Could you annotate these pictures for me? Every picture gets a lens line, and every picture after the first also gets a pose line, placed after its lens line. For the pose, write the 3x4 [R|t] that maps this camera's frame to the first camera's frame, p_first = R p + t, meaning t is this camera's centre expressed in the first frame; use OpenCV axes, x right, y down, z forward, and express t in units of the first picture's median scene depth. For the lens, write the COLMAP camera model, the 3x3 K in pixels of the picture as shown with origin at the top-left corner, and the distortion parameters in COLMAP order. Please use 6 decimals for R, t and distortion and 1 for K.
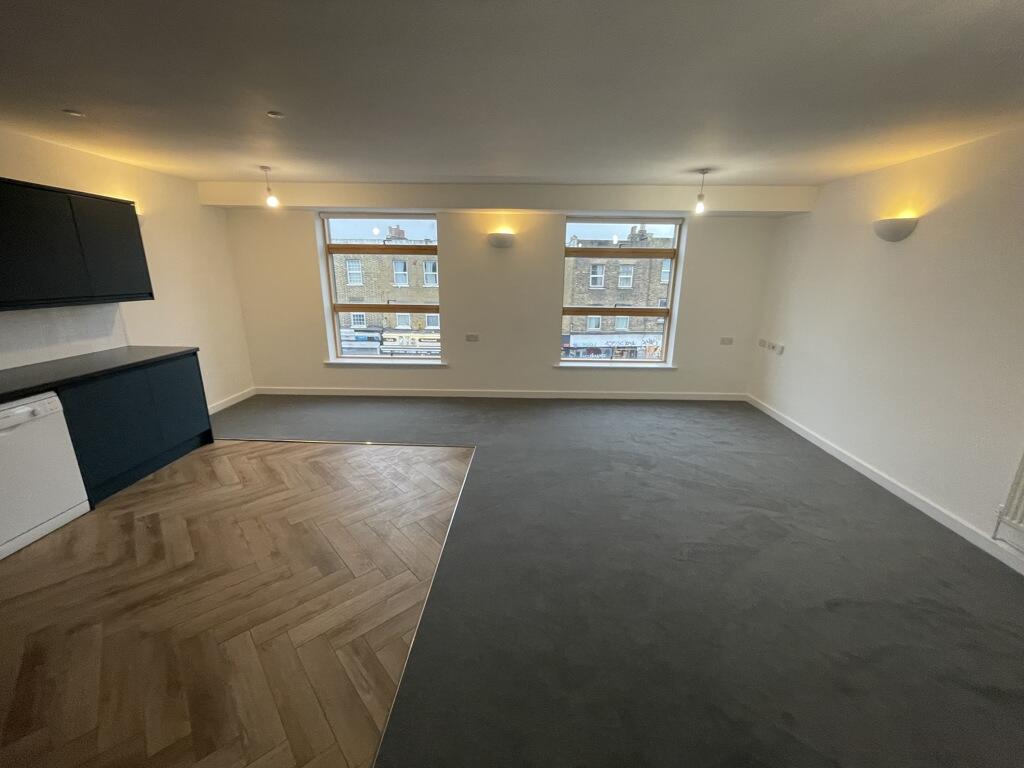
lens RADIAL K [[412.6, 0, 514.5], [0, 412.6, 383.3], [0, 0, 1]] dist [-0.002731, -0.000449]
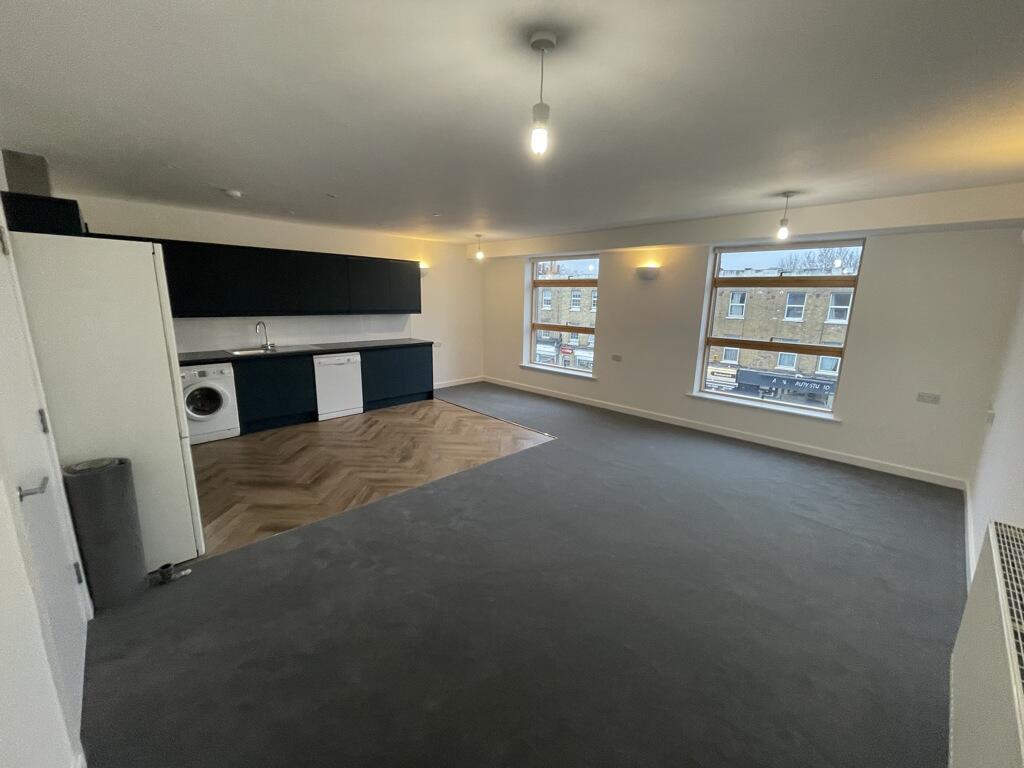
lens RADIAL K [[412.6, 0, 514.5], [0, 412.6, 383.3], [0, 0, 1]] dist [-0.002731, -0.000449]
pose [[0.726256, 0.143682, -0.672241, 0.624302], [-0.190578, 0.981664, 0.003925, 0.010641], [0.660479, 0.125263, 0.740322, -0.027801]]
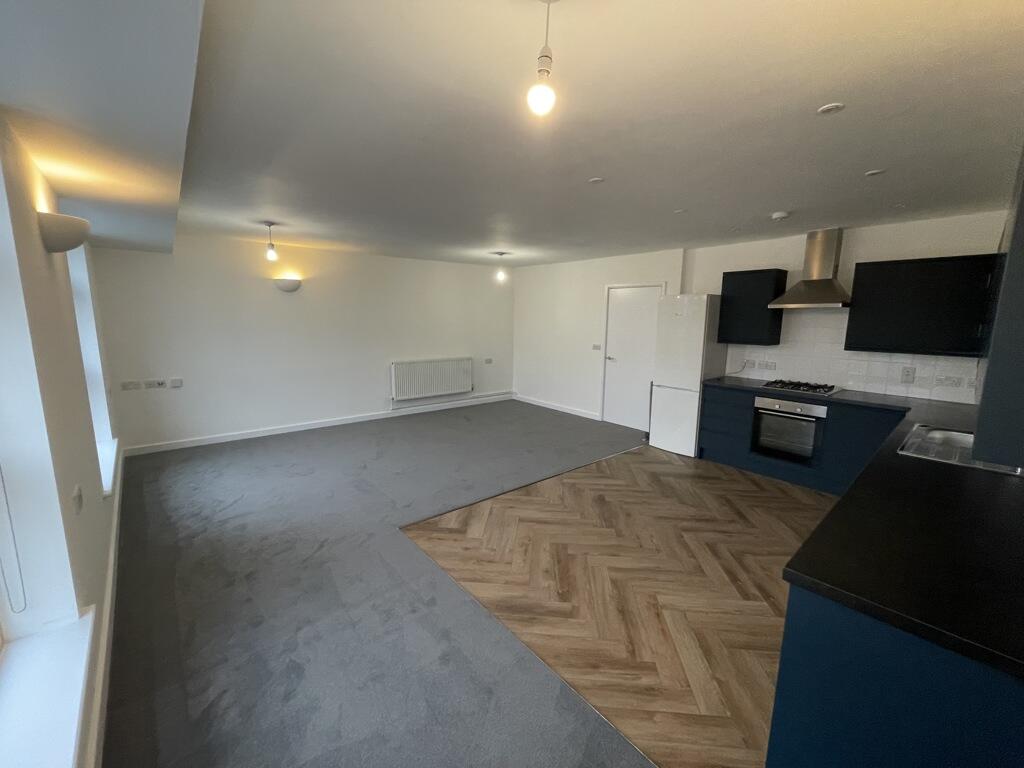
lens RADIAL K [[412.6, 0, 514.5], [0, 412.6, 383.3], [0, 0, 1]] dist [-0.002731, -0.000449]
pose [[-0.677622, -0.141711, 0.721628, -0.788037], [0.172555, 0.923227, 0.343332, -0.344681], [-0.714880, 0.357170, -0.601146, 1.217644]]
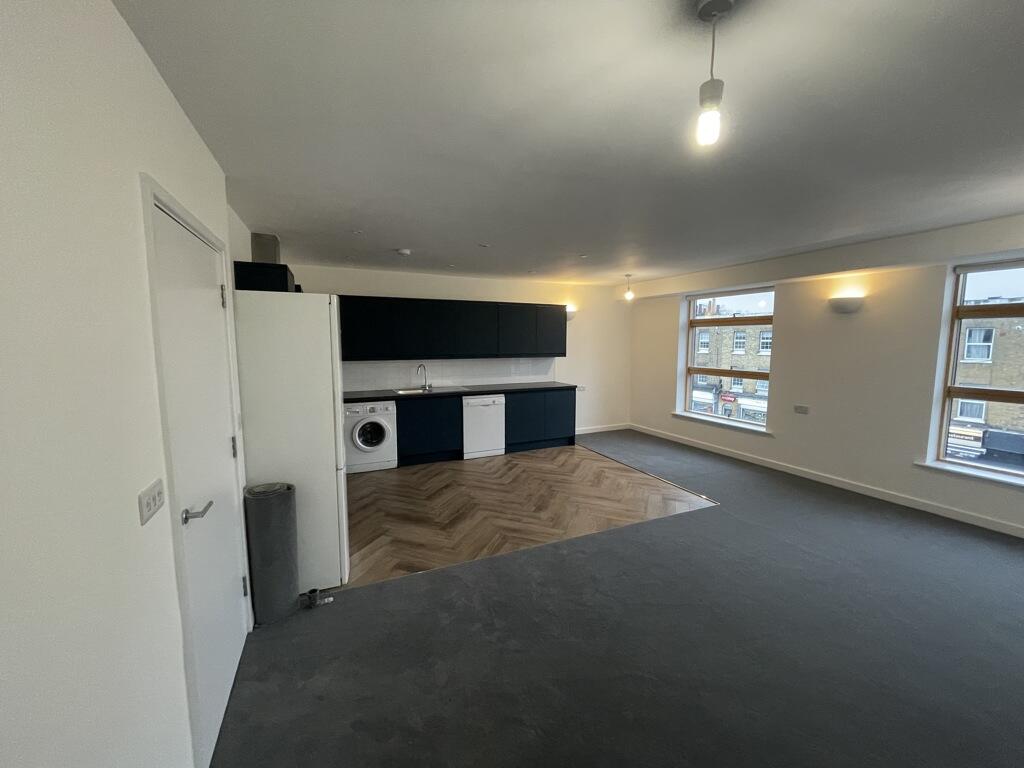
lens RADIAL K [[412.6, 0, 514.5], [0, 412.6, 383.3], [0, 0, 1]] dist [-0.002731, -0.000449]
pose [[0.445209, 0.082163, -0.891649, 0.570767], [-0.230012, 0.972861, -0.025200, 0.003557], [0.865380, 0.216310, 0.452025, 0.025537]]
